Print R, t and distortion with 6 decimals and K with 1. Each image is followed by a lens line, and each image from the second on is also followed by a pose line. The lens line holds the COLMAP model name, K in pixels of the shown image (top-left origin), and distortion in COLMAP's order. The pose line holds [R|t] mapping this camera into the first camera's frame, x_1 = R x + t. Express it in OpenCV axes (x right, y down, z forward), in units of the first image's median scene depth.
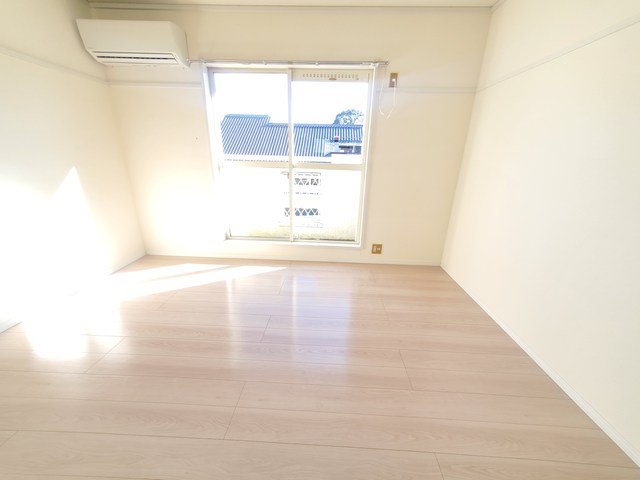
lens RADIAL K [[252.5, 0, 316.4], [0, 252.5, 244.7], [0, 0, 1]] dist [0.009714, -0.000724]
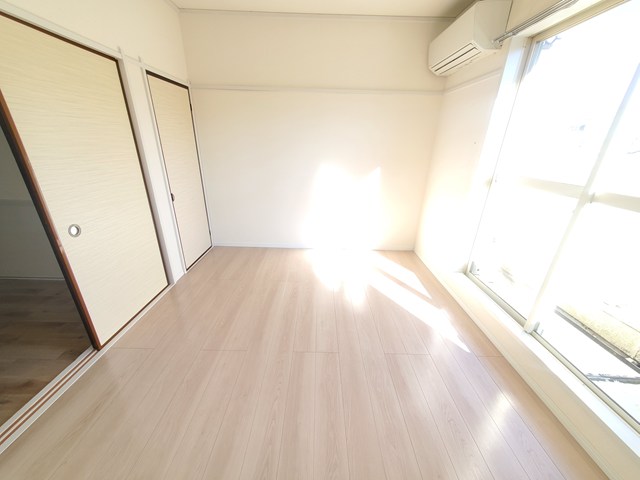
lens RADIAL K [[252.5, 0, 316.4], [0, 252.5, 244.7], [0, 0, 1]] dist [0.009714, -0.000724]
pose [[0.070636, 0.362146, -0.929441, 0.342626], [-0.371619, 0.874246, 0.312398, -0.197545], [0.925694, 0.323331, 0.196333, 0.470126]]
